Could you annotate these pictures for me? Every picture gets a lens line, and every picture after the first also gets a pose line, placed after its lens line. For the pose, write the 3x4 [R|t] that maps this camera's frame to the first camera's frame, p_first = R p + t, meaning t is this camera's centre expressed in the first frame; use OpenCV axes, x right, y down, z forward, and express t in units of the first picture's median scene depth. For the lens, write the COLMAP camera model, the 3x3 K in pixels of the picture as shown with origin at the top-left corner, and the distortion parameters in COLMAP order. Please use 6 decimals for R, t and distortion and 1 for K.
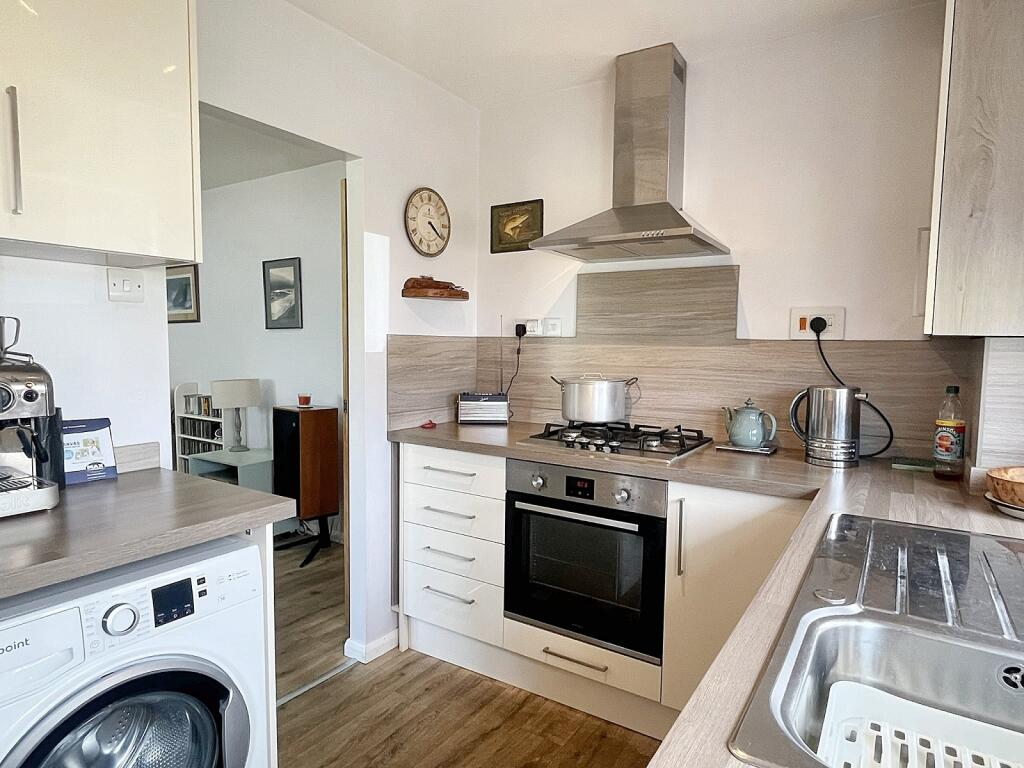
lens RADIAL K [[605.9, 0, 512.0], [0, 605.9, 384.0], [0, 0, 1]] dist [0.003171, -0.000586]
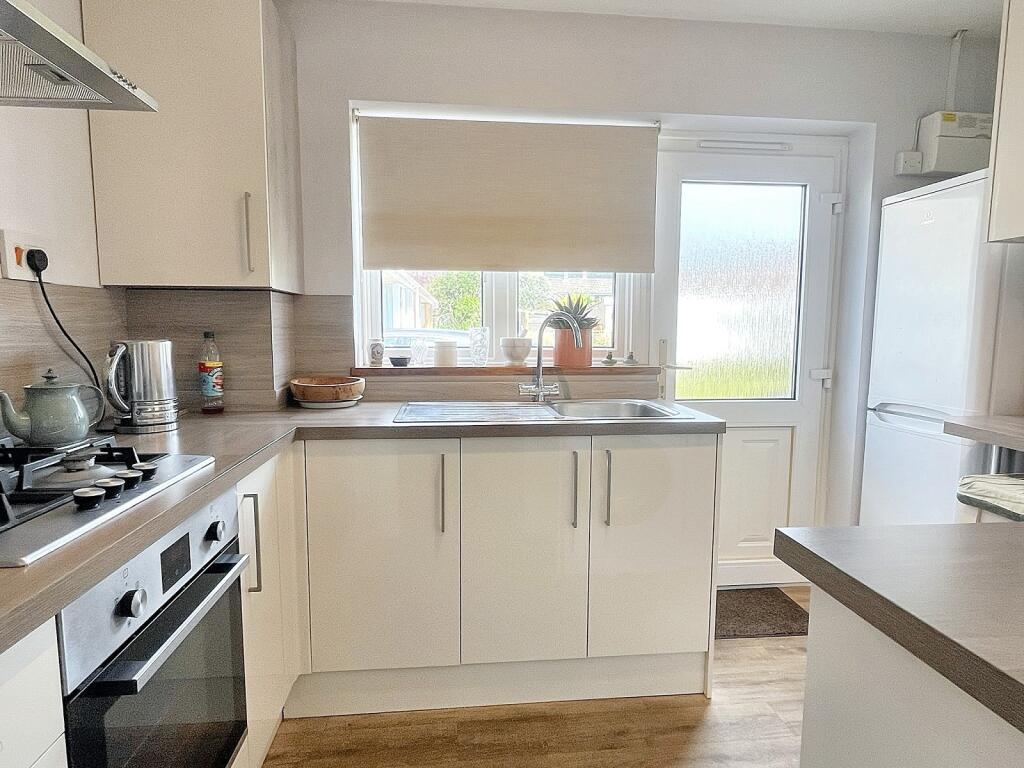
lens RADIAL K [[622.6, 0, 512.0], [0, 622.6, 384.0], [0, 0, 1]] dist [0.004468, 0.002708]
pose [[-0.626474, -0.094283, 0.773719, -0.424525], [0.043807, 0.986829, 0.155722, -0.044166], [-0.778210, 0.131450, -0.614093, 1.035790]]
